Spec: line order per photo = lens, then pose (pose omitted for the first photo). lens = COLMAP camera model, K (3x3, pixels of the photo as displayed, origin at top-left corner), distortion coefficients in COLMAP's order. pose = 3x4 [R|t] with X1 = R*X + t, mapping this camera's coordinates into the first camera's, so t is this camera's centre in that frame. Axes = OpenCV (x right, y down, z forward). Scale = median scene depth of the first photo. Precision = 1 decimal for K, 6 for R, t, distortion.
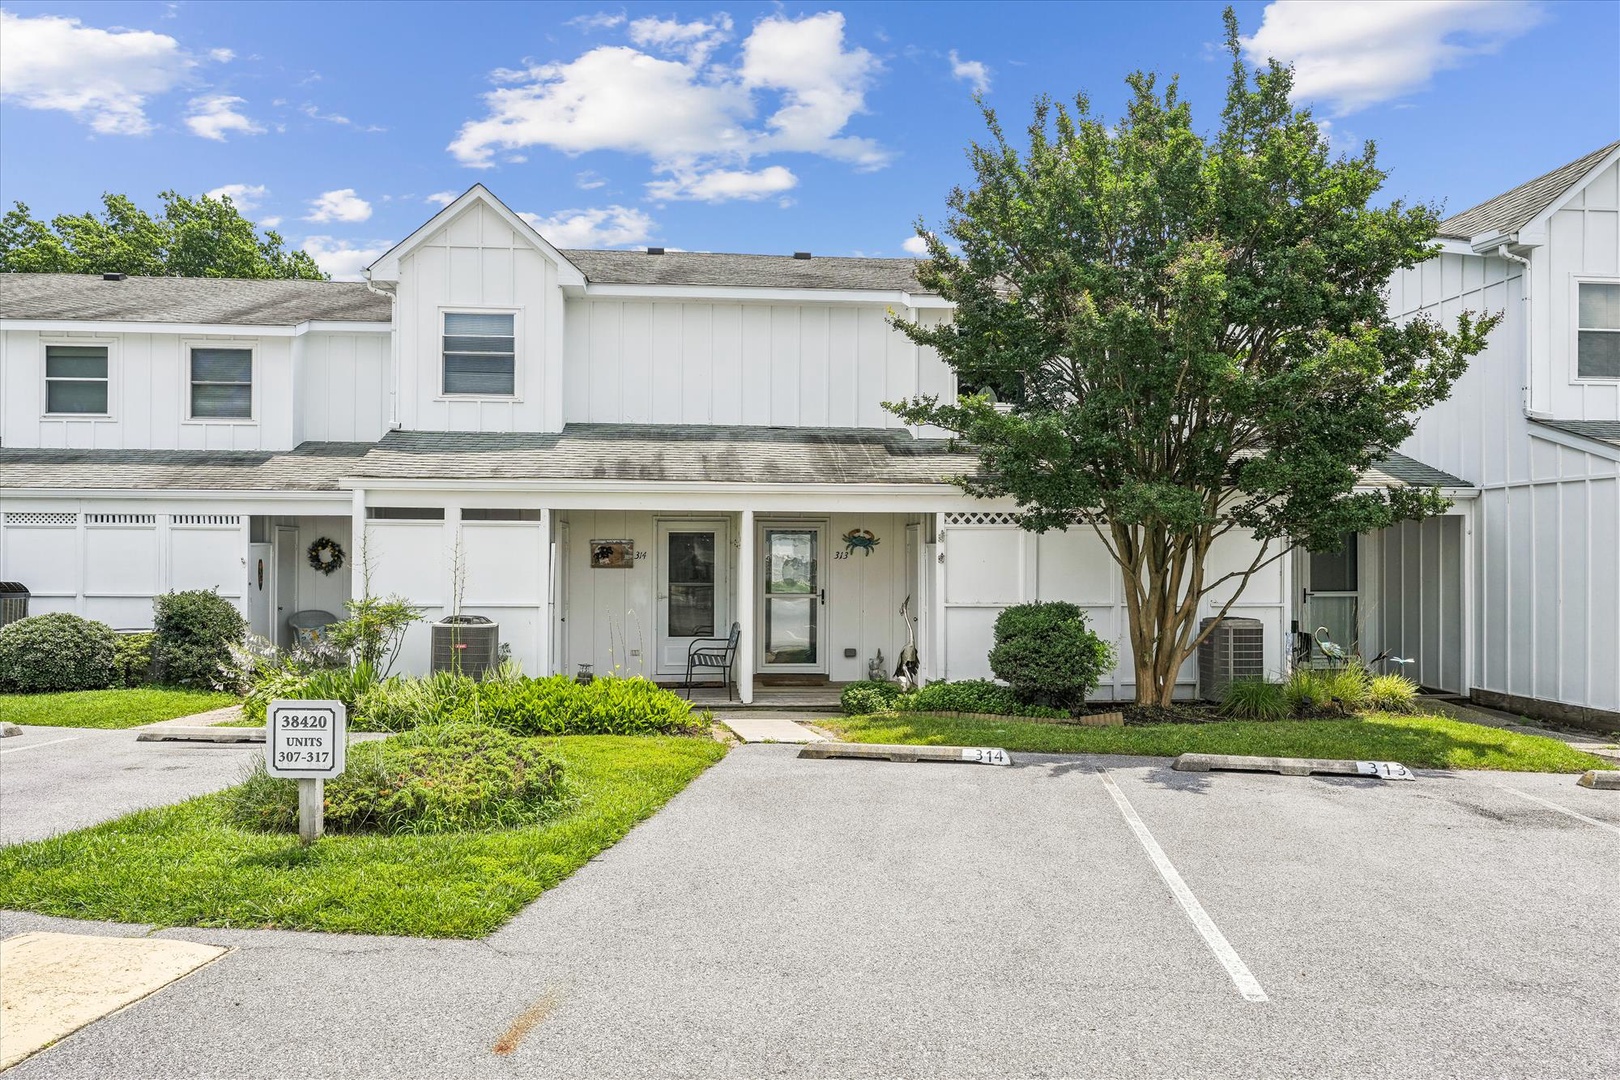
lens RADIAL K [[1228.9, 0, 810.0], [0, 1228.9, 540.0], [0, 0, 1]] dist [-0.001661, 0.000892]
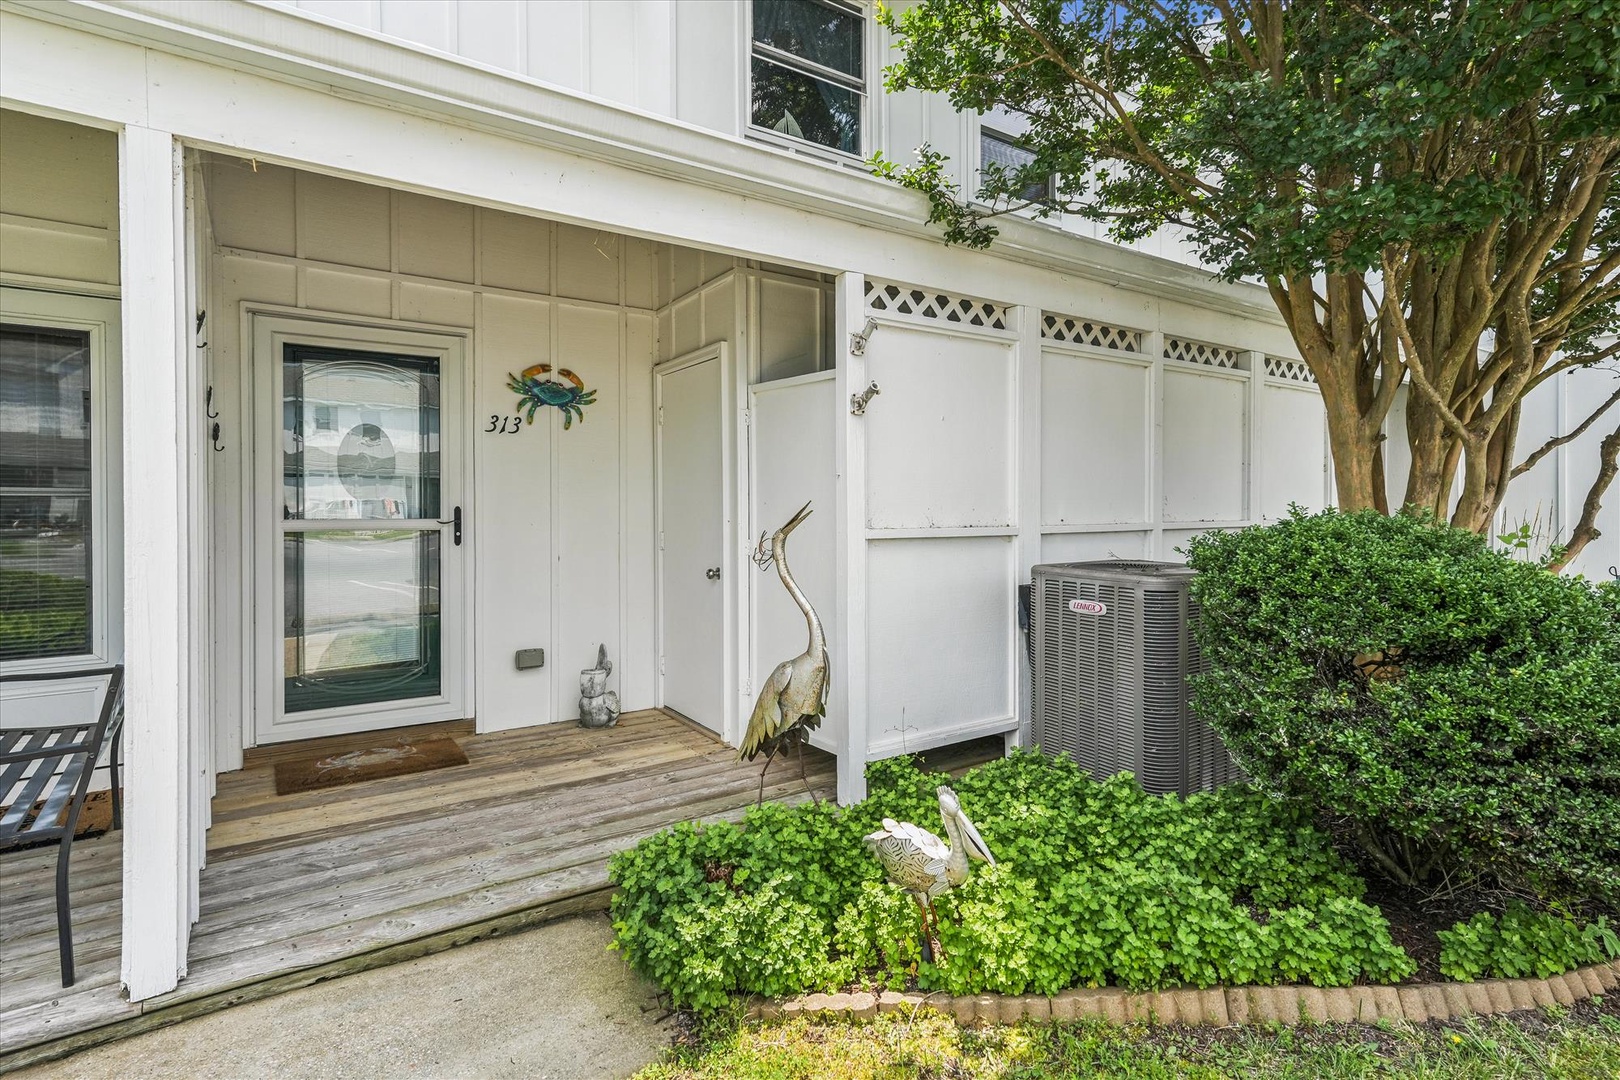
lens RADIAL K [[800.3, 0, 813.2], [0, 800.3, 511.9], [0, 0, 1]] dist [0.000204, 0.000324]
pose [[0.872863, -0.008359, 0.487894, -0.015280], [0.001222, 0.999888, 0.014945, 0.038155], [-0.487964, -0.012449, 0.872775, 0.719679]]
